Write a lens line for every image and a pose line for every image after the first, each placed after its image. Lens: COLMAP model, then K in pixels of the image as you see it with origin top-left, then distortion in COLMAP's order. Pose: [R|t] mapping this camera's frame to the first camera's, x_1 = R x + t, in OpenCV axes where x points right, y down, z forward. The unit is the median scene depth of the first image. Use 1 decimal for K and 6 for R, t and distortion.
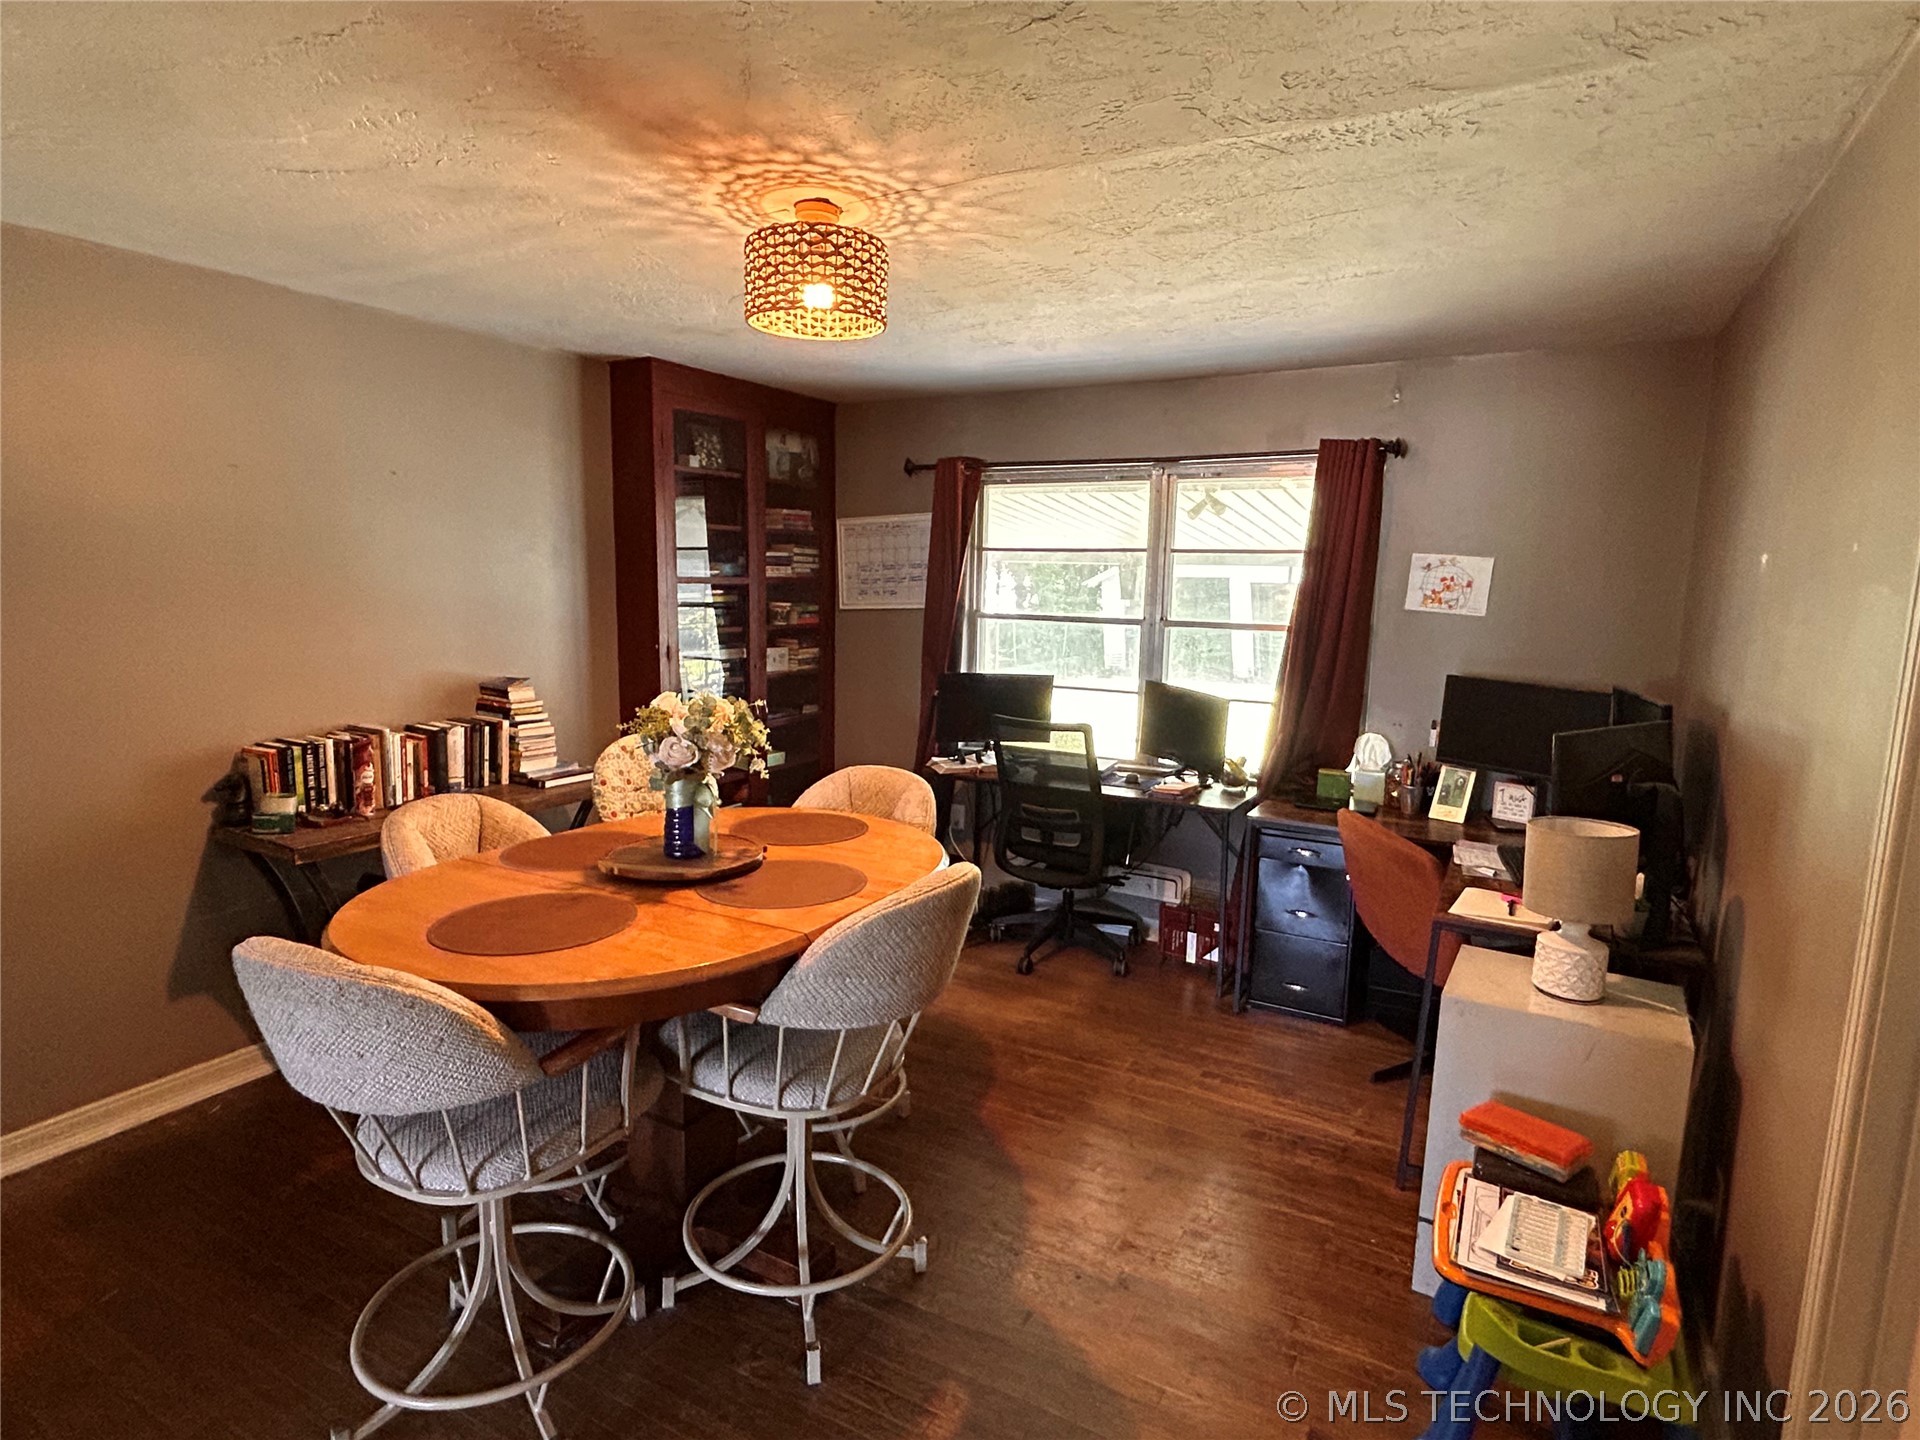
lens RADIAL K [[971.6, 0, 960.0], [0, 971.6, 720.0], [0, 0, 1]] dist [0.000052, 0.000008]
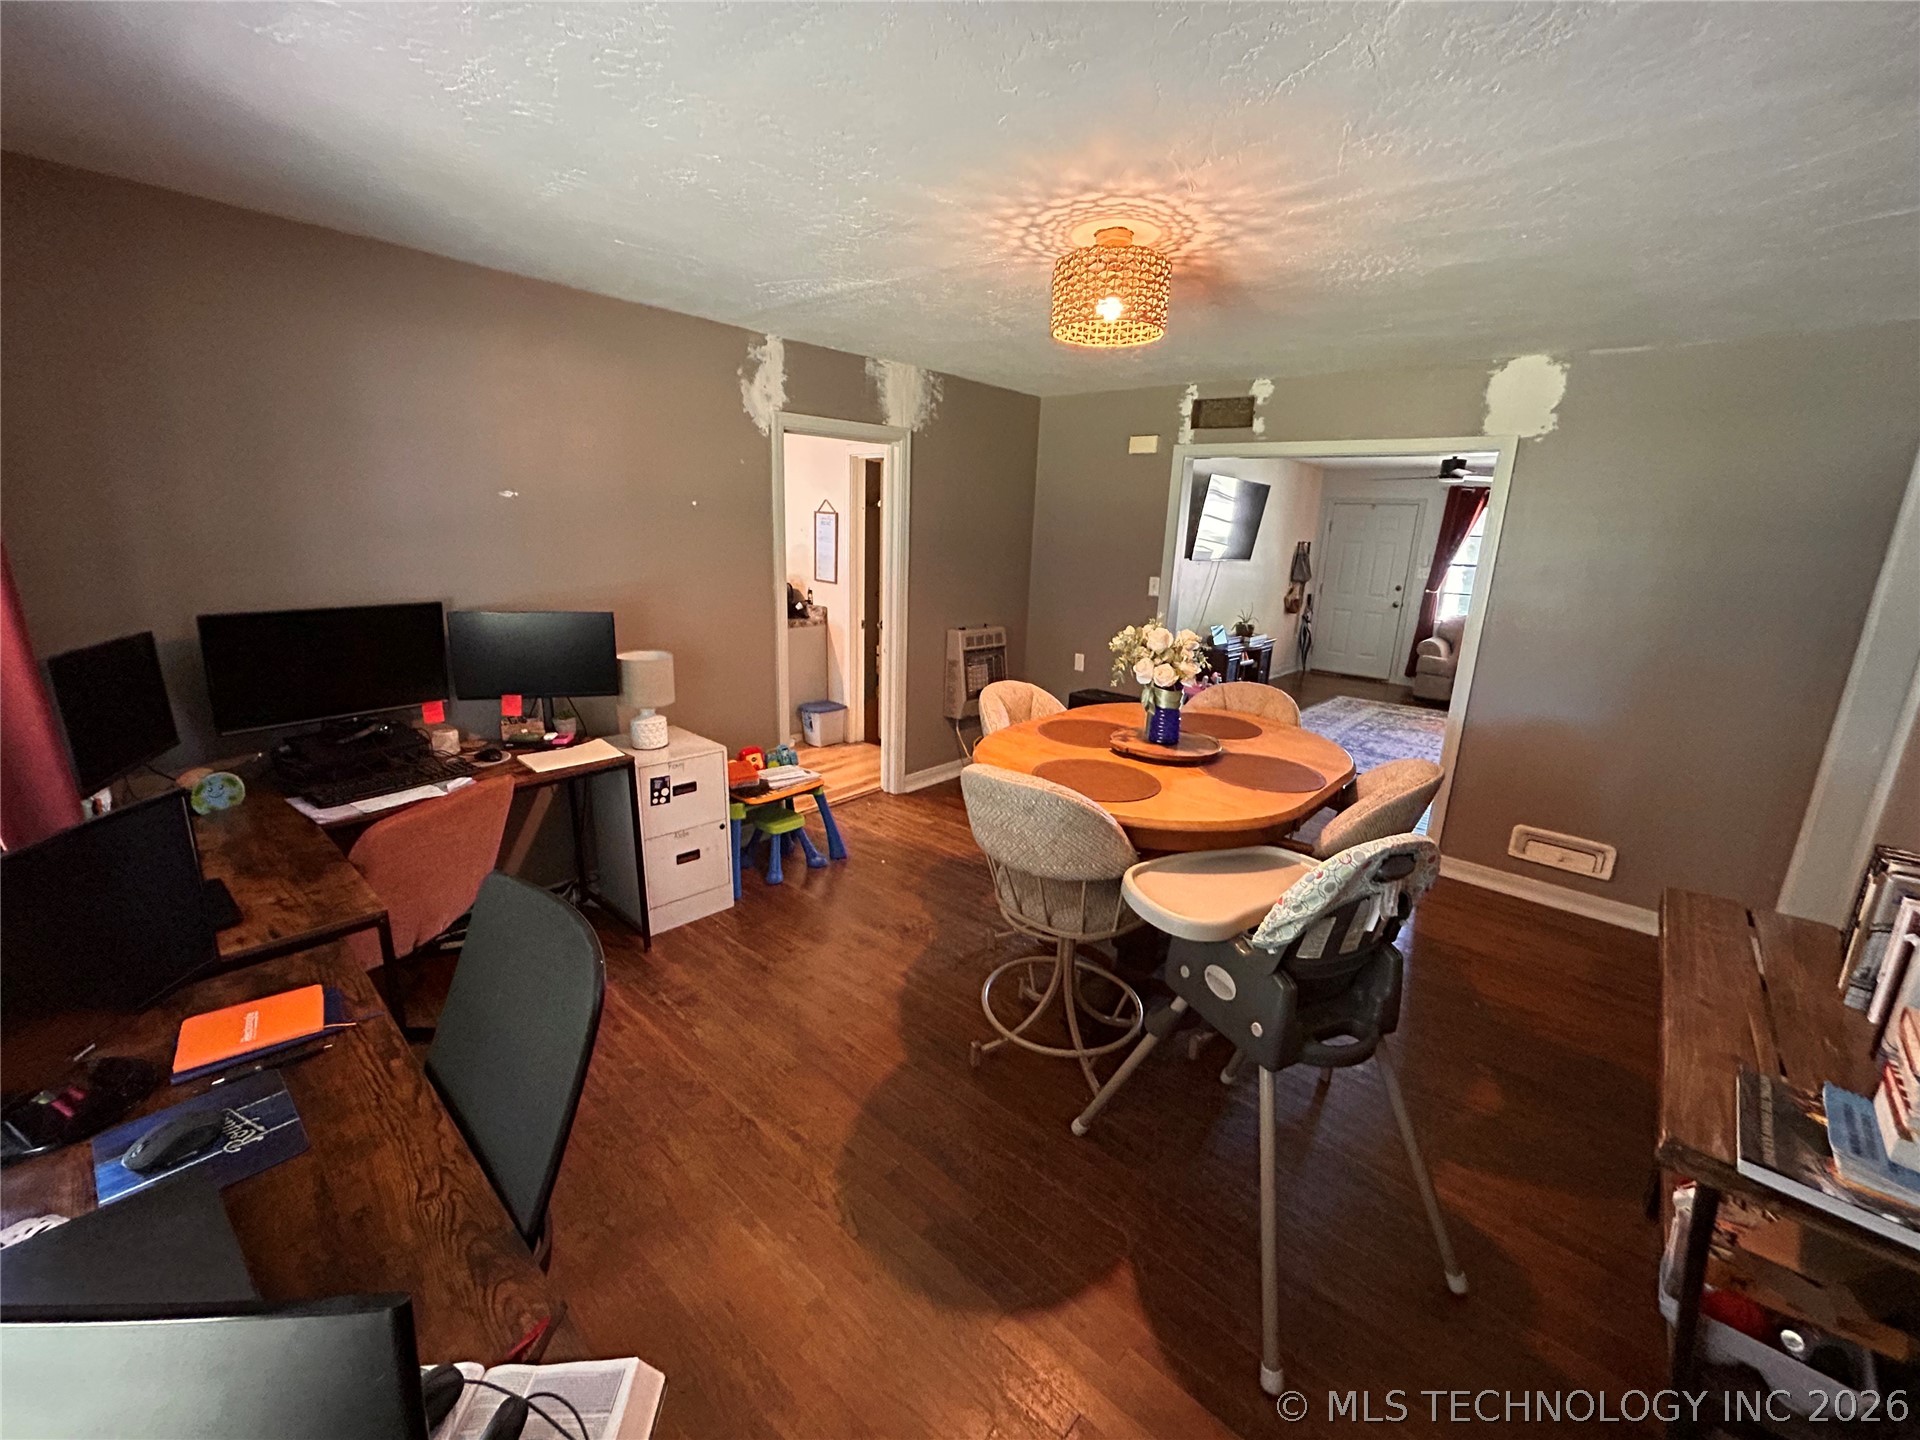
lens RADIAL K [[783.4, 0, 960.0], [0, 783.4, 720.0], [0, 0, 1]] dist [0.000655, 0.000195]
pose [[-0.973226, -0.114124, 0.199517, -0.225156], [-0.029684, 0.923165, 0.383256, -0.337223], [-0.227926, 0.367073, -0.901836, 2.167509]]
